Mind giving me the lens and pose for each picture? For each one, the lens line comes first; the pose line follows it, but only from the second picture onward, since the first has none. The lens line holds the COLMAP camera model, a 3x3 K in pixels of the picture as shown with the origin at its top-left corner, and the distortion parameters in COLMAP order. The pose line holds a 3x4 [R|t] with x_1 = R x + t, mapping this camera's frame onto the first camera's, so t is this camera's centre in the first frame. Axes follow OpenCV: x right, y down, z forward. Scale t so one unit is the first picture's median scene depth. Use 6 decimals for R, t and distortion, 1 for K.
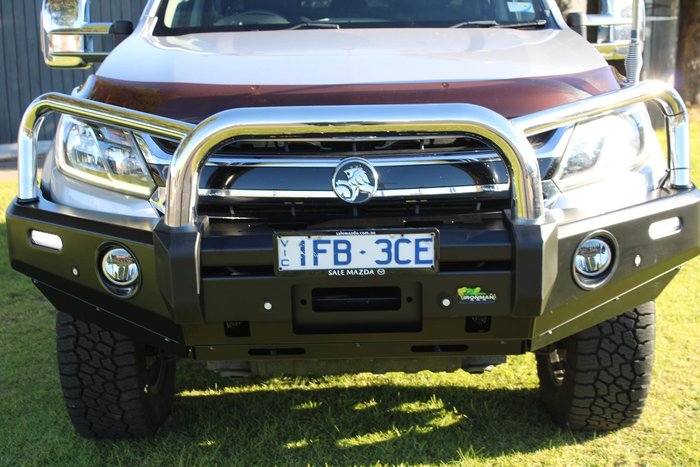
lens RADIAL K [[1055.3, 0, 350.0], [0, 1055.3, 233.5], [0, 0, 1]] dist [-0.010683, -0.033047]
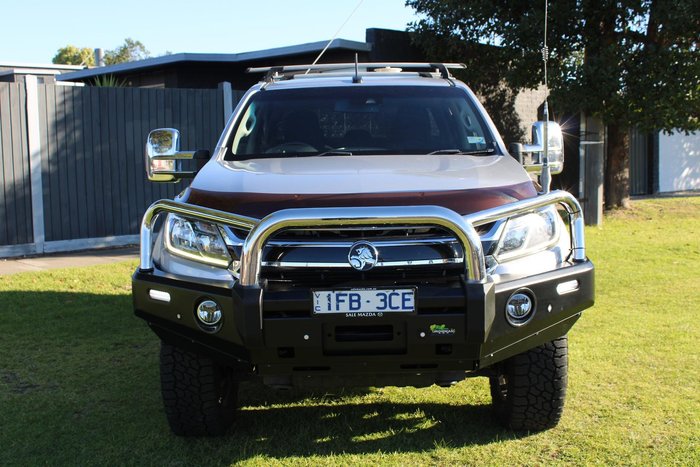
lens RADIAL K [[826.7, 0, 350.0], [0, 826.7, 233.5], [0, 0, 1]] dist [-0.062714, -0.009465]
pose [[0.999942, -0.002023, -0.010605, -0.001160], [0.001060, 0.995939, -0.090027, 0.023114], [0.010744, 0.090011, 0.995883, -0.178004]]
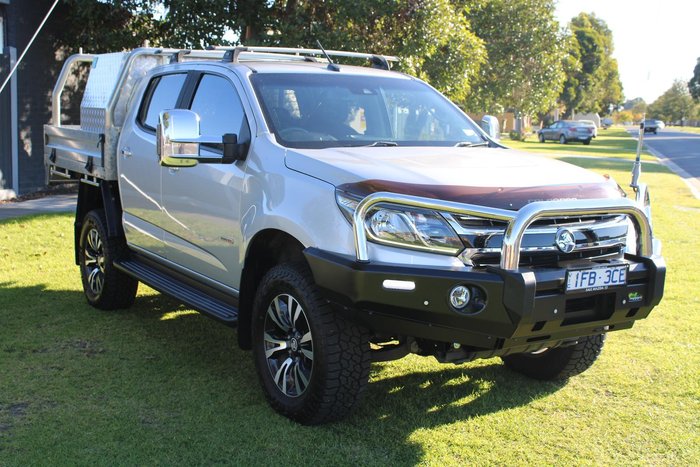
lens RADIAL K [[860.4, 0, 350.0], [0, 860.4, 233.5], [0, 0, 1]] dist [-0.063633, -0.003581]
pose [[0.866396, -0.032533, 0.498297, -0.948218], [0.061578, 0.997220, -0.041961, -0.020283], [-0.495546, 0.067039, 0.865991, -0.083050]]
